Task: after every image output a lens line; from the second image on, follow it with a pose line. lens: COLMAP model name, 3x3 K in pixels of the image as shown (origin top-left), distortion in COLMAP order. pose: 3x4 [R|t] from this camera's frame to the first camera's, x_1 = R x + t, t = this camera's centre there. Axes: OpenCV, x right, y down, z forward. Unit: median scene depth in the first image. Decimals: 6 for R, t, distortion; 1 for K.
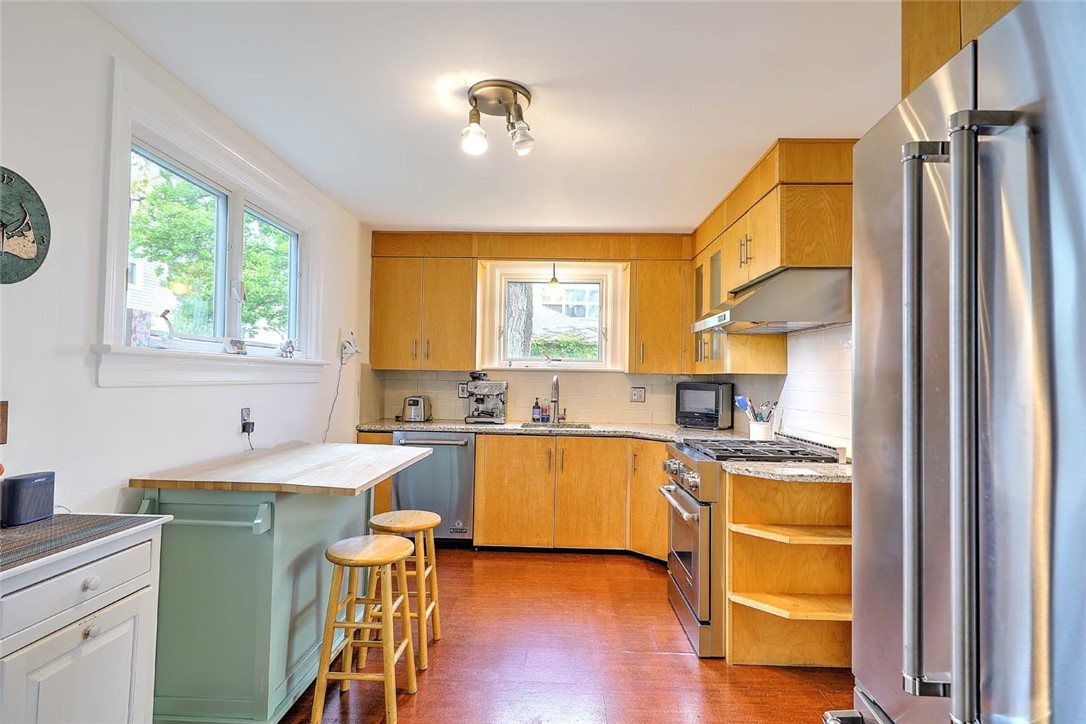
lens RADIAL K [[553.6, 0, 538.7], [0, 553.6, 357.4], [0, 0, 1]] dist [-0.001390, -0.001529]
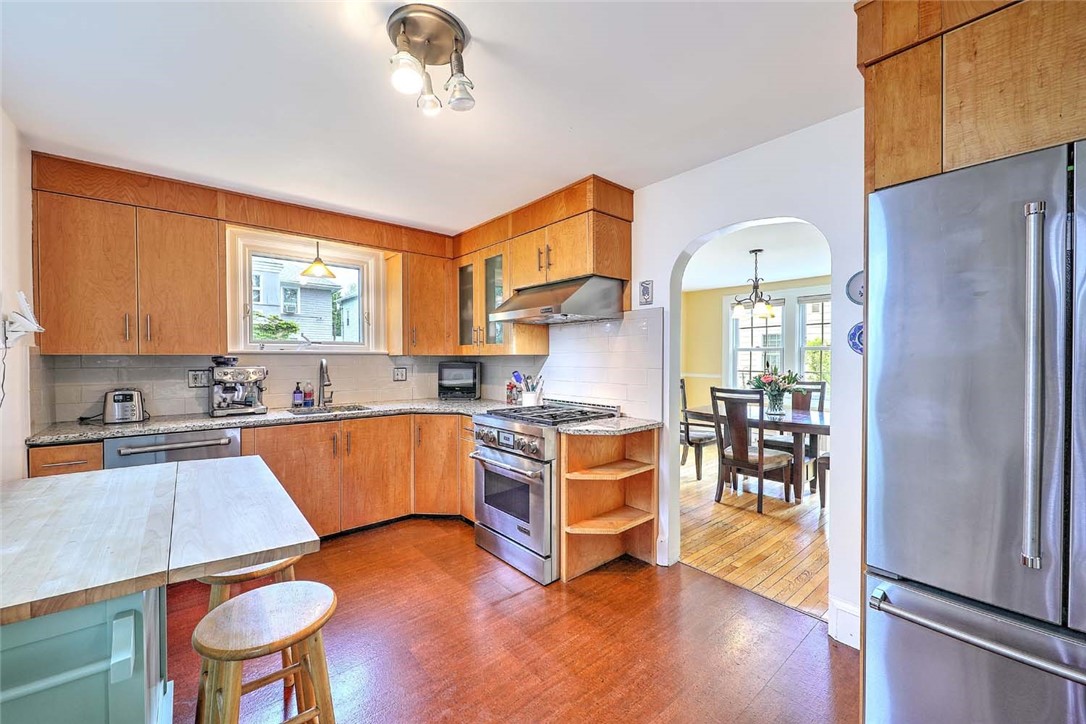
lens RADIAL K [[425.6, 0, 541.6], [0, 425.6, 363.2], [0, 0, 1]] dist [-0.002278, -0.000573]
pose [[0.738219, -0.025427, 0.674081, -0.217606], [-0.010394, 0.998742, 0.049057, -0.000199], [-0.674481, -0.043222, 0.737026, 0.208439]]
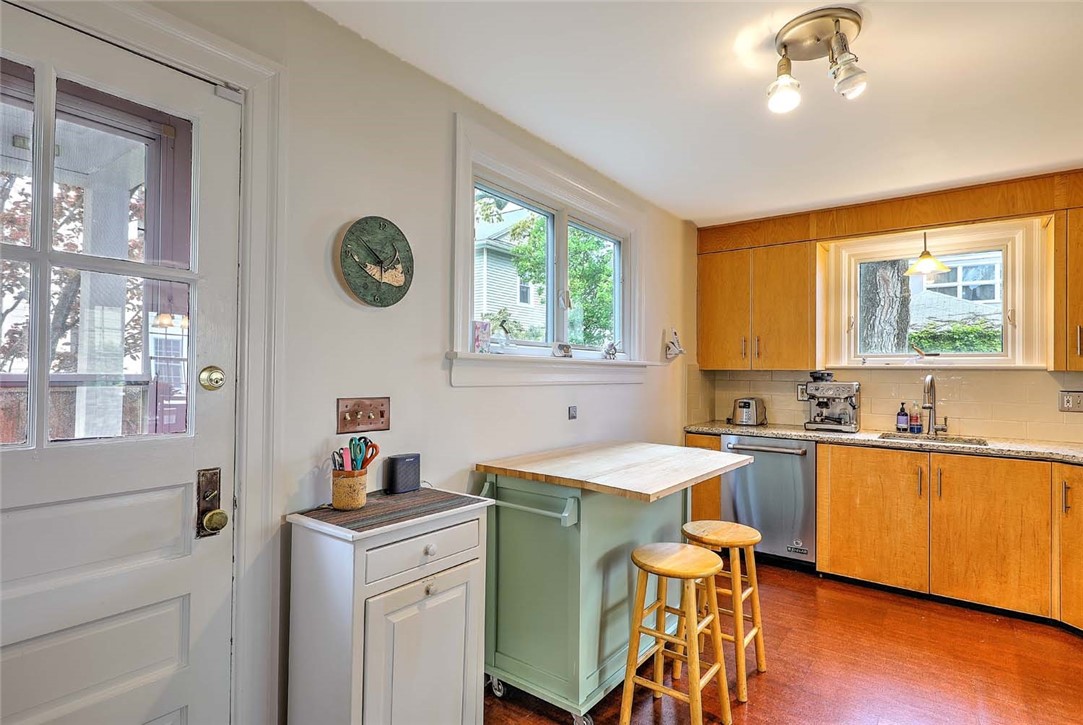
lens RADIAL K [[547.7, 0, 546.2], [0, 547.7, 364.0], [0, 0, 1]] dist [0.004577, -0.002370]
pose [[0.822910, -0.017104, -0.567914, 0.028207], [0.023403, 0.999719, 0.003802, 0.001860], [0.567689, -0.016419, 0.823079, 0.055732]]
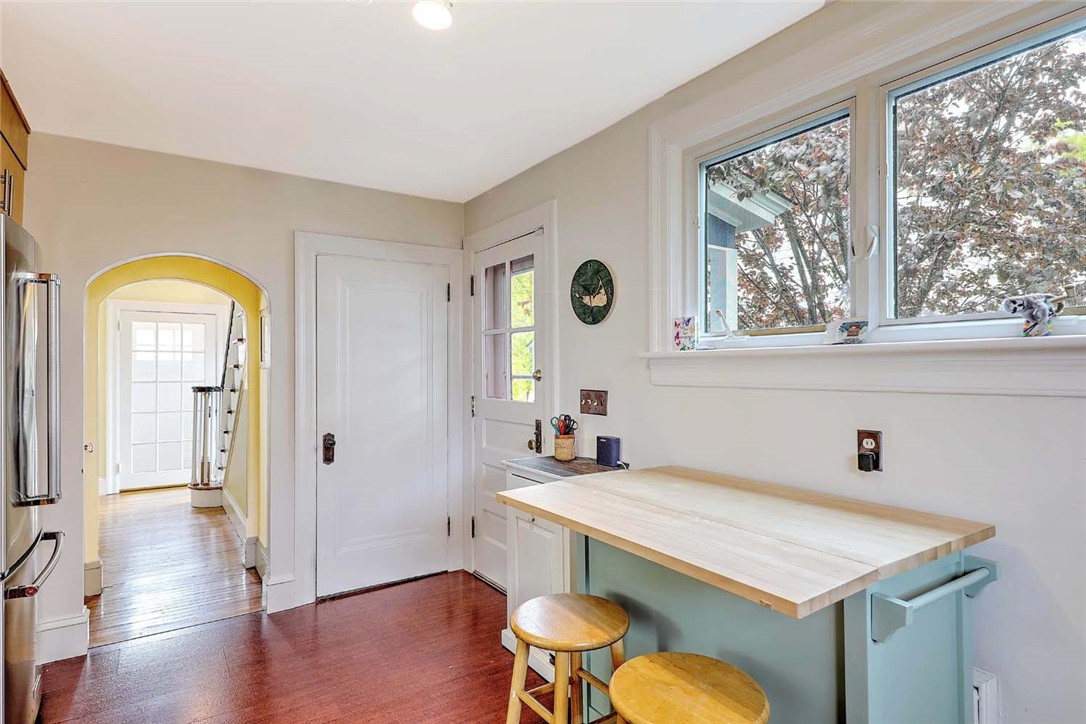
lens RADIAL K [[586.1, 0, 541.5], [0, 586.1, 366.6], [0, 0, 1]] dist [0.034019, 0.000167]
pose [[-0.808647, -0.017011, -0.588049, 0.100880], [0.011135, 0.998960, -0.044210, 0.031198], [0.588189, -0.042298, -0.807616, 0.882394]]
